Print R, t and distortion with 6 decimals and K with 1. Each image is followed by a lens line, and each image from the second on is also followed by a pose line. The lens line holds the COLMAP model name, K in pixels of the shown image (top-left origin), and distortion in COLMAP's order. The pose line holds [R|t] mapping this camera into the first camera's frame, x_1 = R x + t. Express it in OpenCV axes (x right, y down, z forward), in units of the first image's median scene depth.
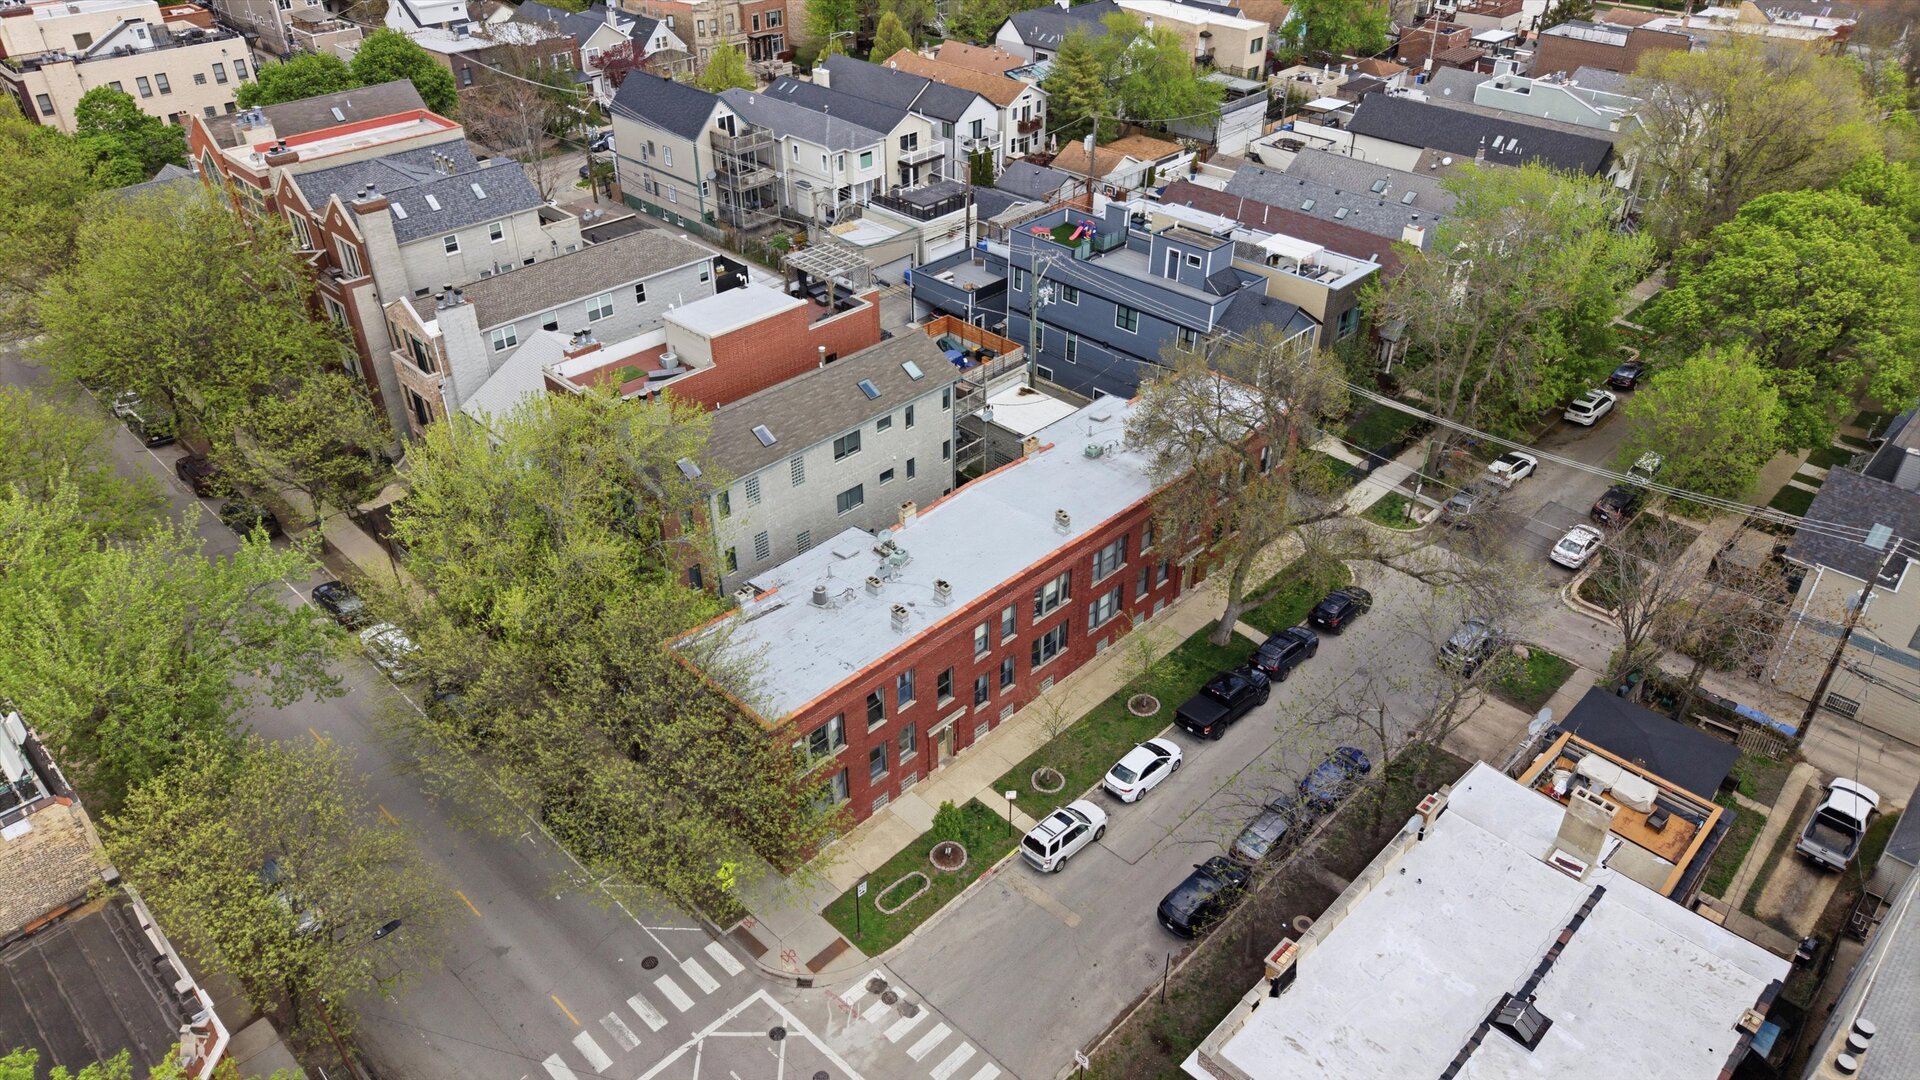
lens RADIAL K [[1275.0, 0, 966.5], [0, 1275.0, 544.9], [0, 0, 1]] dist [0.030815, -0.020537]
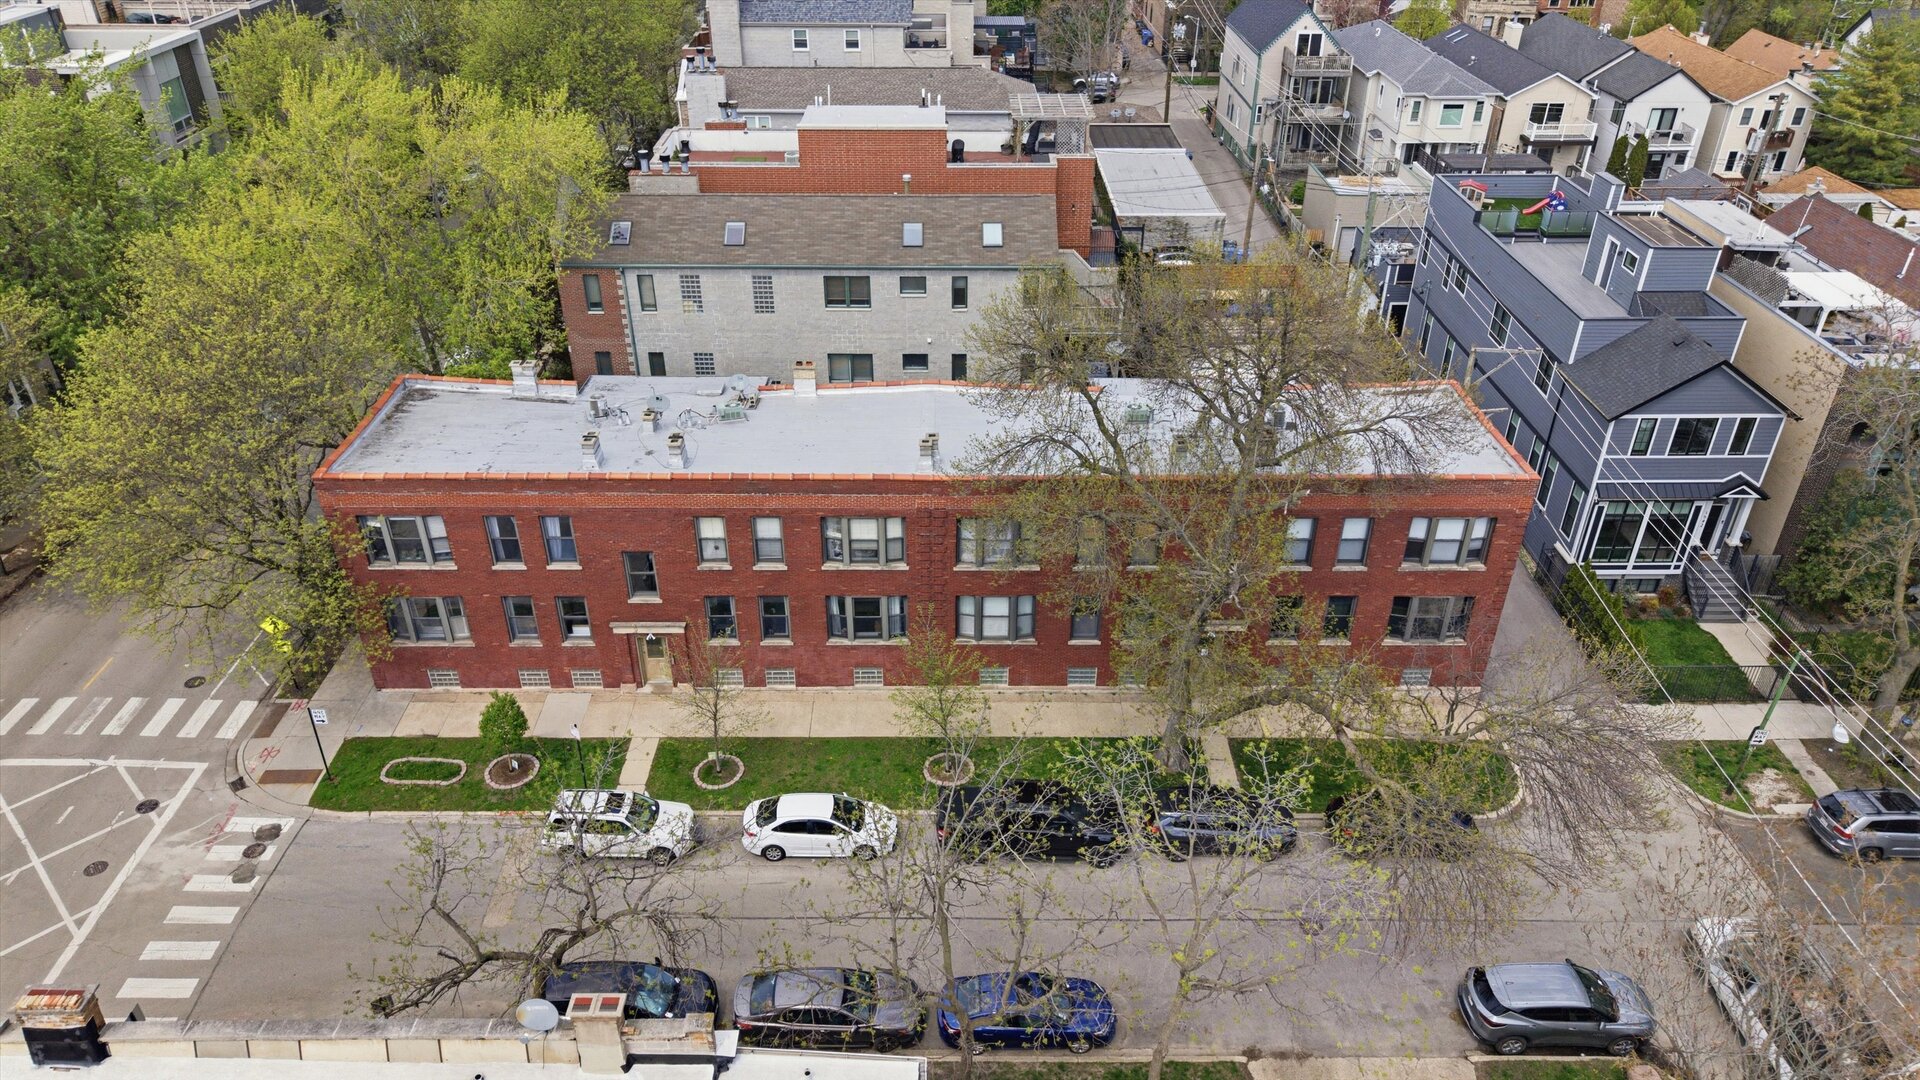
lens RADIAL K [[1275.0, 0, 964.3], [0, 1275.0, 551.4], [0, 0, 1]] dist [0.030815, -0.020537]
pose [[0.708090, 0.378705, -0.595980, 0.453325], [-0.401479, 0.910238, 0.101394, -0.040013], [0.580882, 0.167477, 0.796572, 0.437793]]
